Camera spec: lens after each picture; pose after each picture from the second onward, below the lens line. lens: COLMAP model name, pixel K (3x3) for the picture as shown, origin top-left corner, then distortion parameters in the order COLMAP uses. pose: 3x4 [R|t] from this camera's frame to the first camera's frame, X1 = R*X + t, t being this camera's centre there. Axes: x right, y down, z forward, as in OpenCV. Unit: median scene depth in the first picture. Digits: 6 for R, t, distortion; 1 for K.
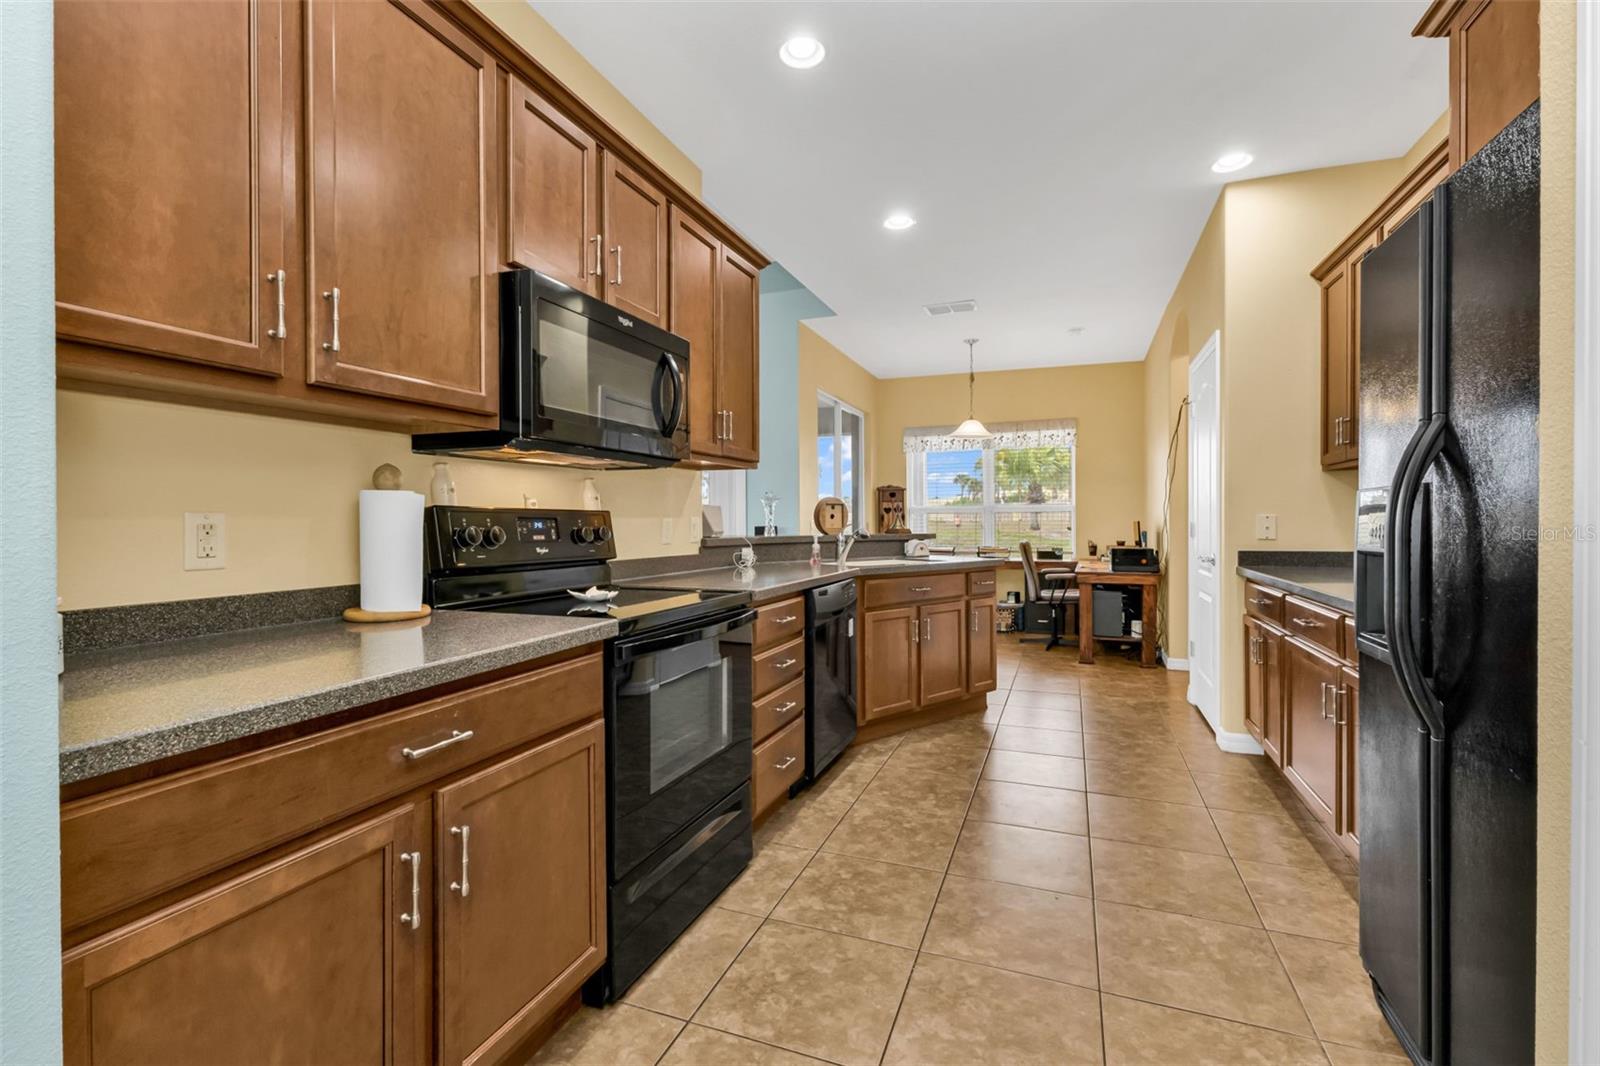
lens RADIAL K [[714.9, 0, 799.2], [0, 714.9, 514.9], [0, 0, 1]] dist [0.000613, 0.000030]
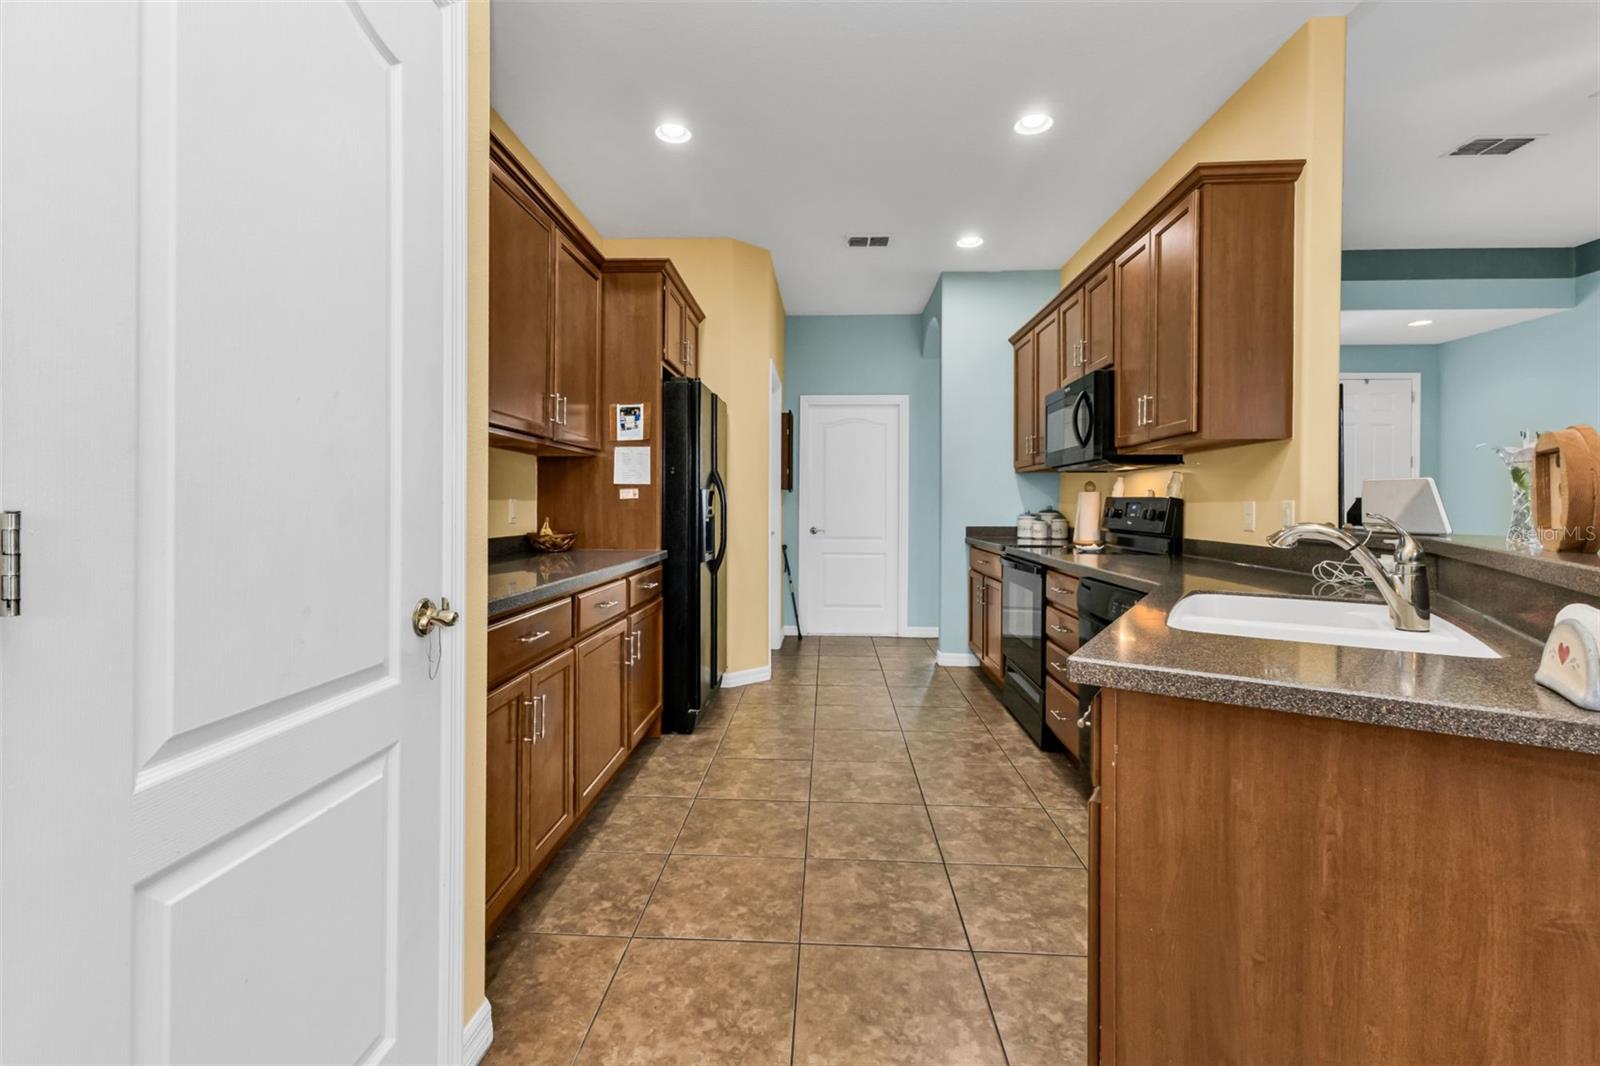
lens RADIAL K [[714.9, 0, 799.2], [0, 714.9, 514.9], [0, 0, 1]] dist [0.000613, 0.000030]
pose [[-0.950022, 0.000846, -0.312181, 0.788124], [-0.000448, 0.999992, 0.004074, 0.020130], [0.312182, 0.004010, -0.950014, 2.098530]]
